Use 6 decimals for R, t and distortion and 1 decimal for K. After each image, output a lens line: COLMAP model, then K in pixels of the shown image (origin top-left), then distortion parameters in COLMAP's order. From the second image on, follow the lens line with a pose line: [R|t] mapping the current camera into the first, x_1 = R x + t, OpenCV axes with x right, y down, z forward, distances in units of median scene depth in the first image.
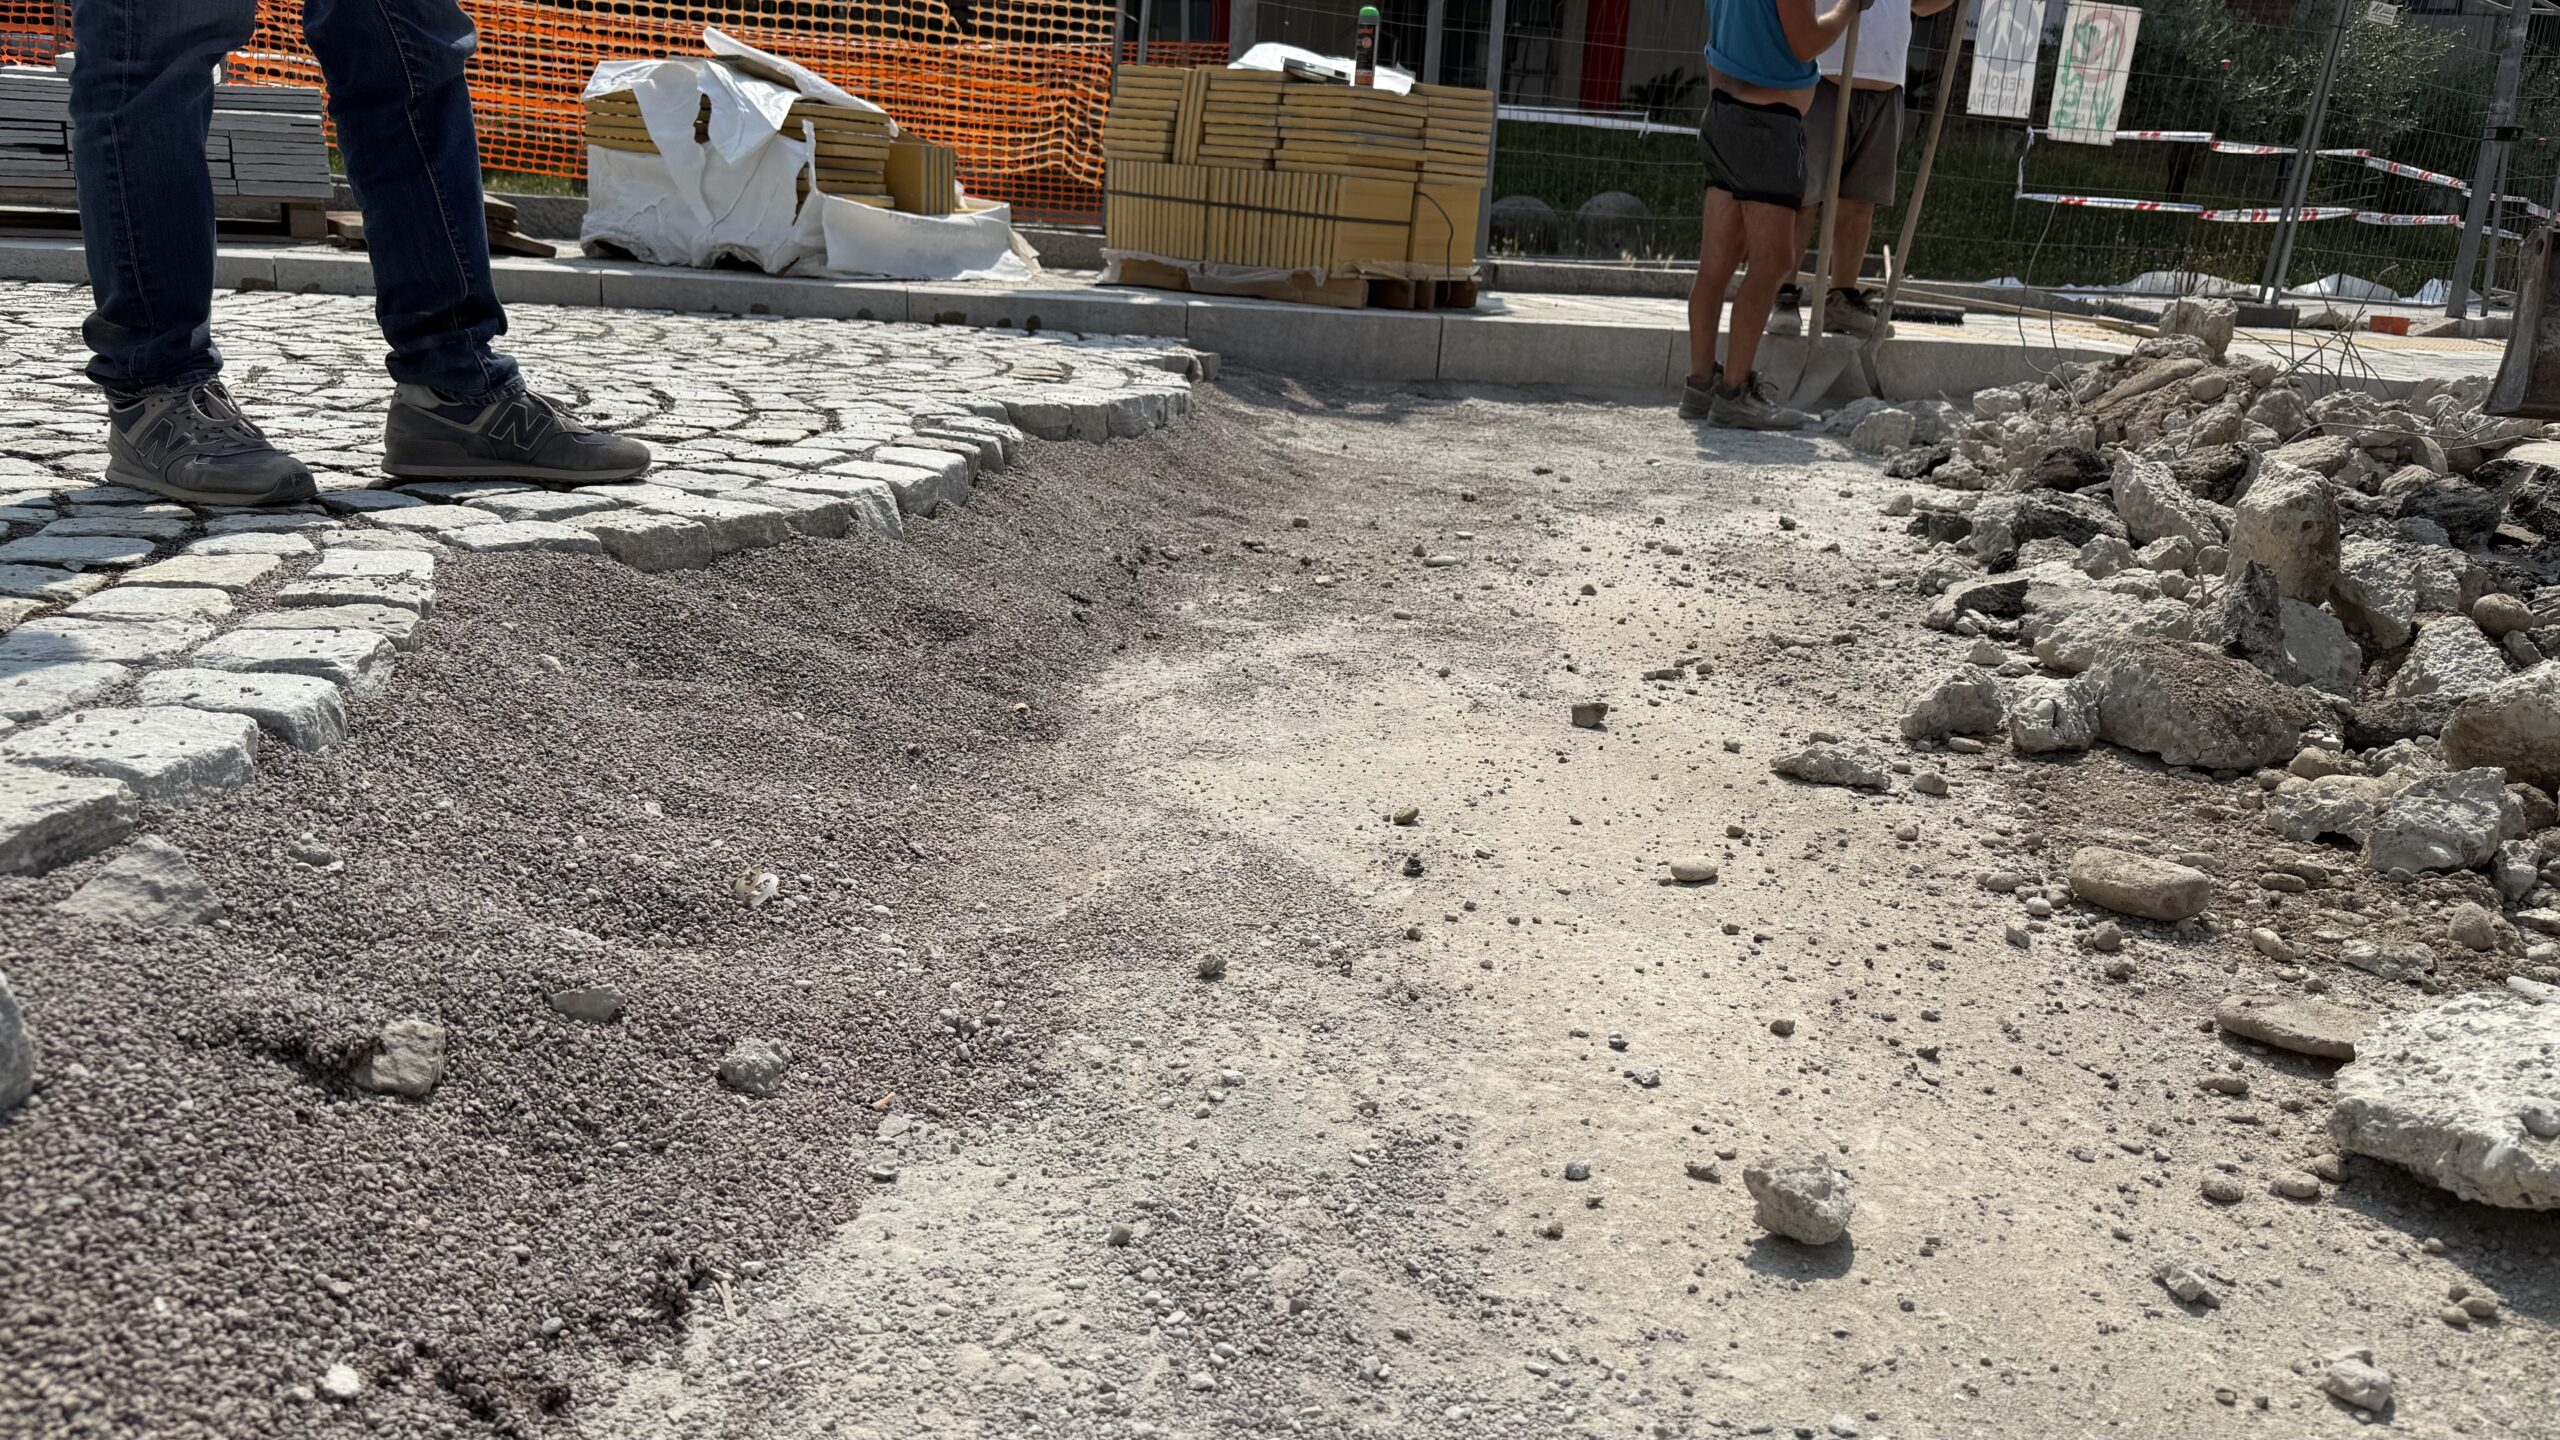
lens RADIAL K [[1962.2, 0, 1302.5], [0, 1962.2, 731.0], [0, 0, 1]] dist [0.077409, -0.106105]
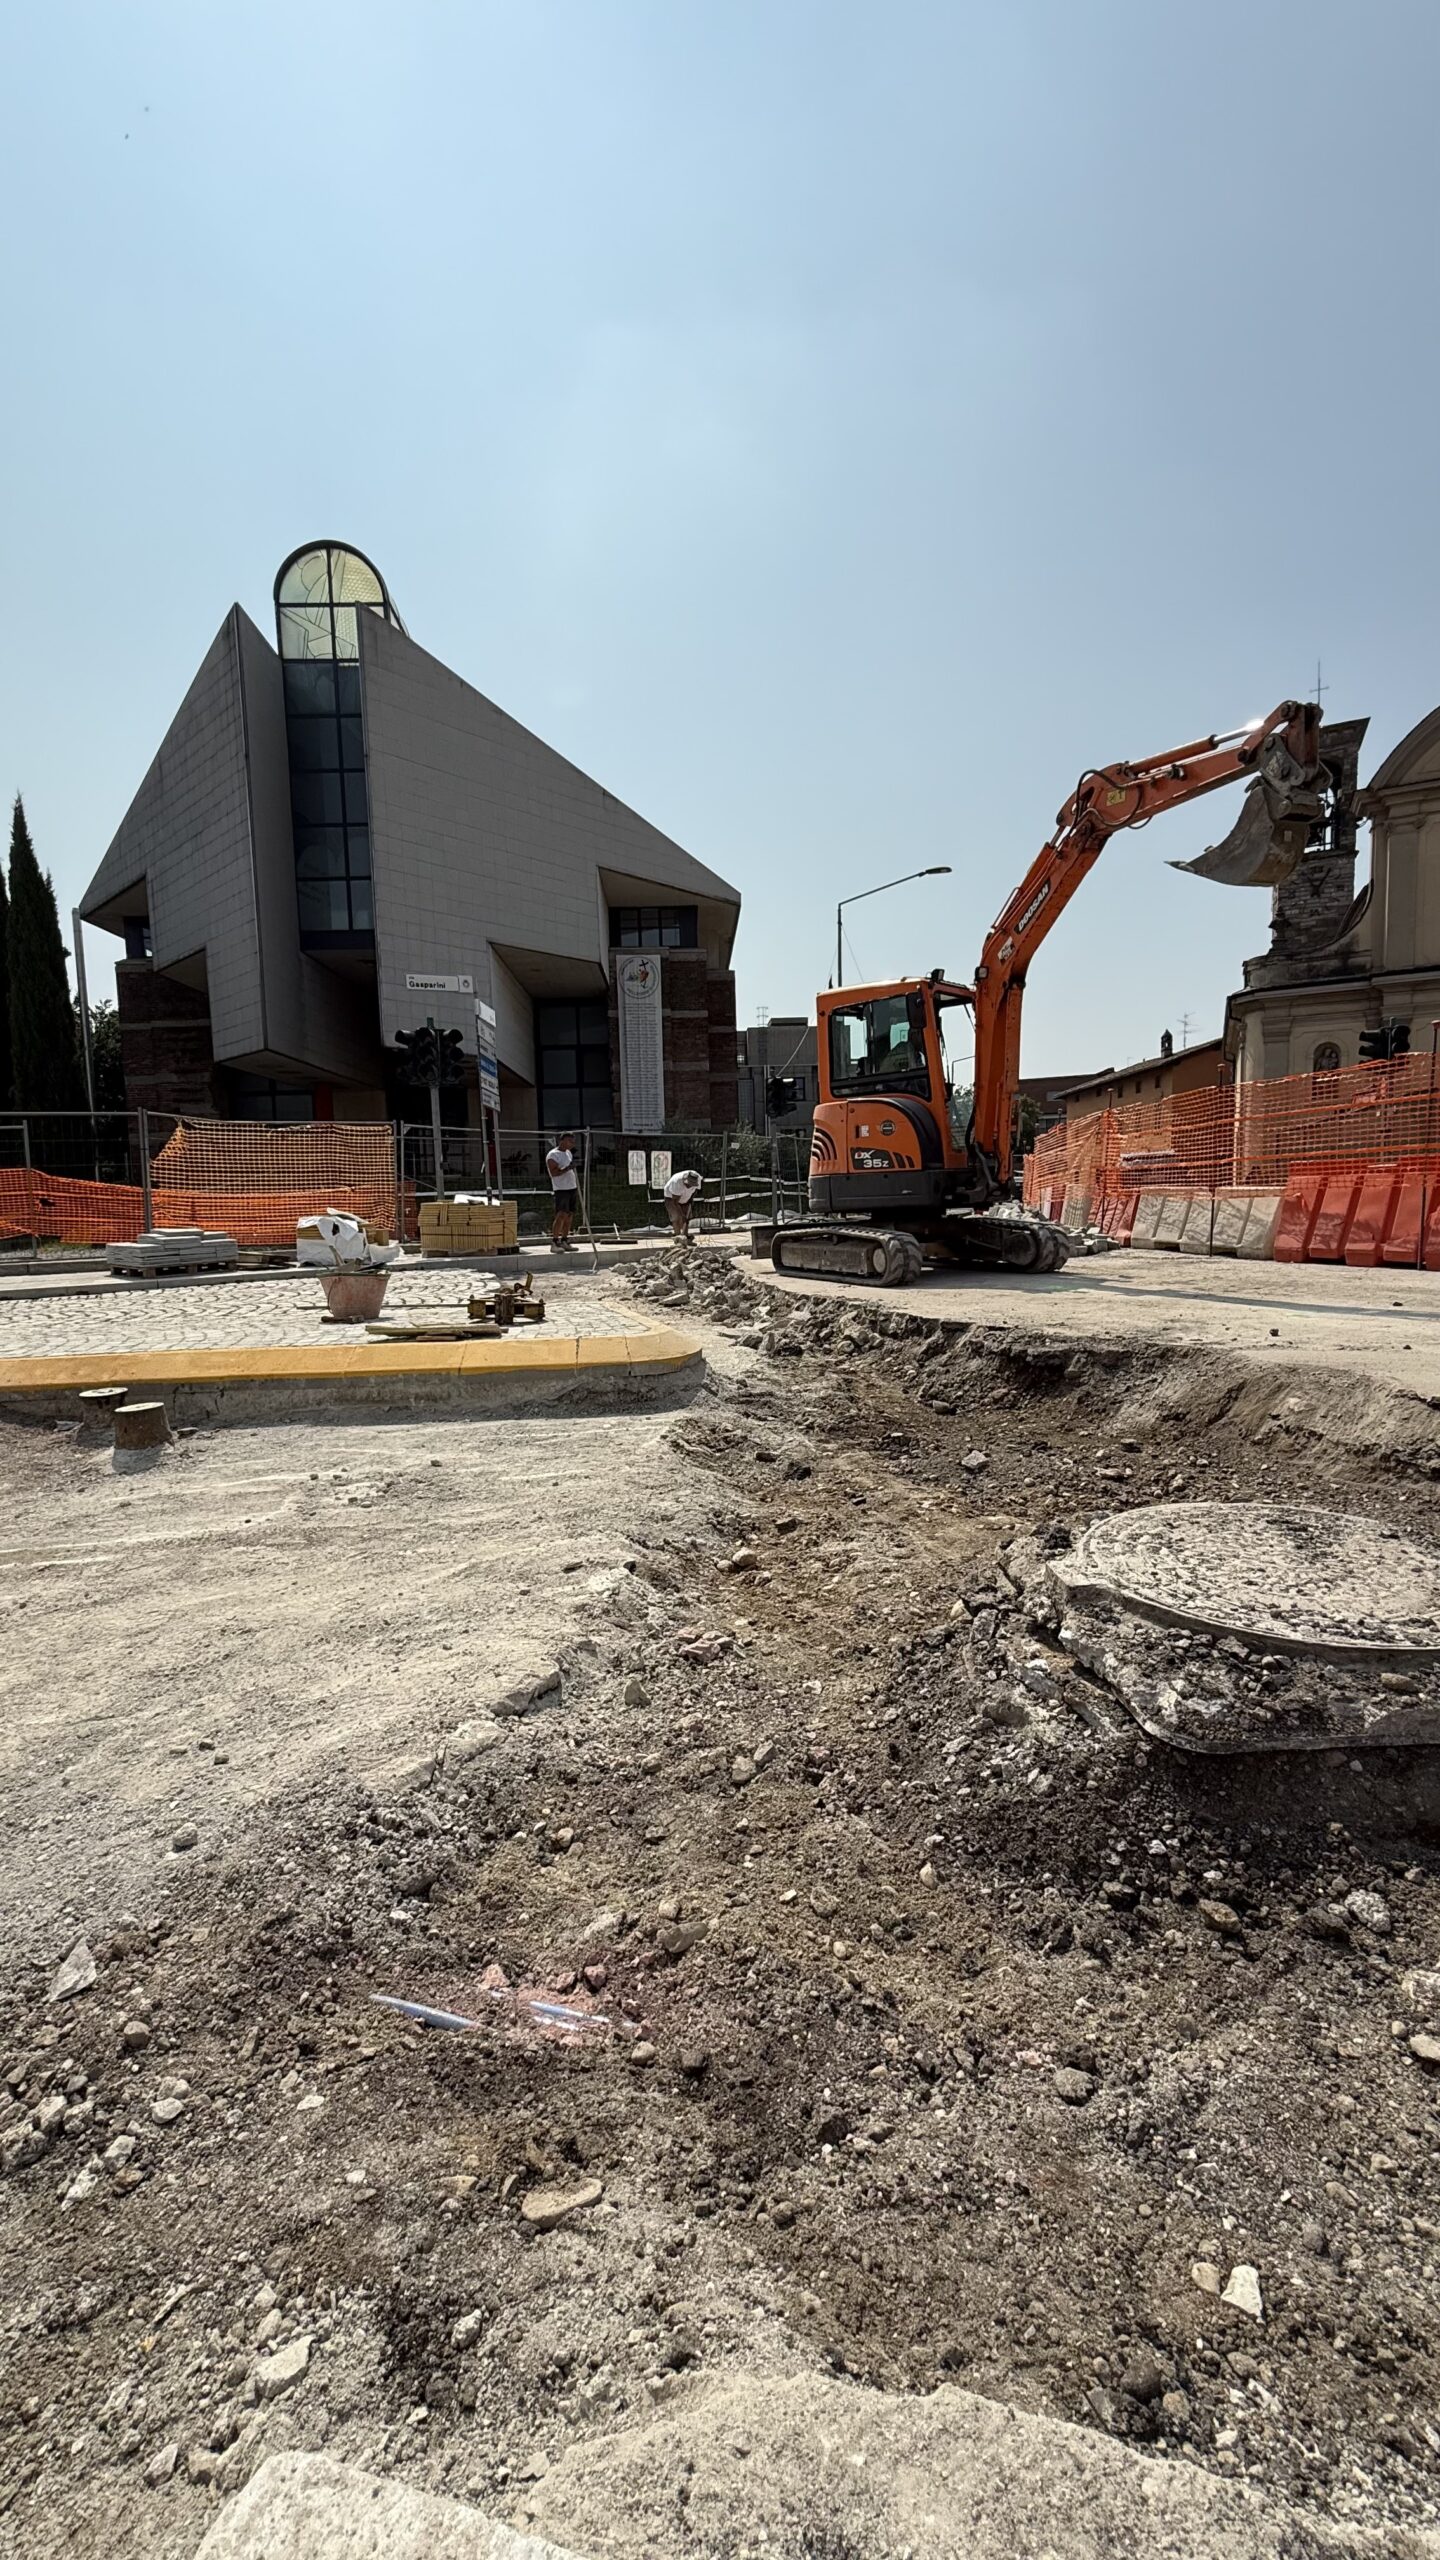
lens RADIAL K [[1049.6, 0, 727.2], [0, 1049.6, 1259.5], [0, 0, 1]] dist [-0.003764, -0.000066]
pose [[0.919000, -0.114355, 0.377308, -0.780143], [0.182386, 0.971762, -0.149711, 0.459992], [-0.349533, 0.206400, 0.913907, -2.565609]]
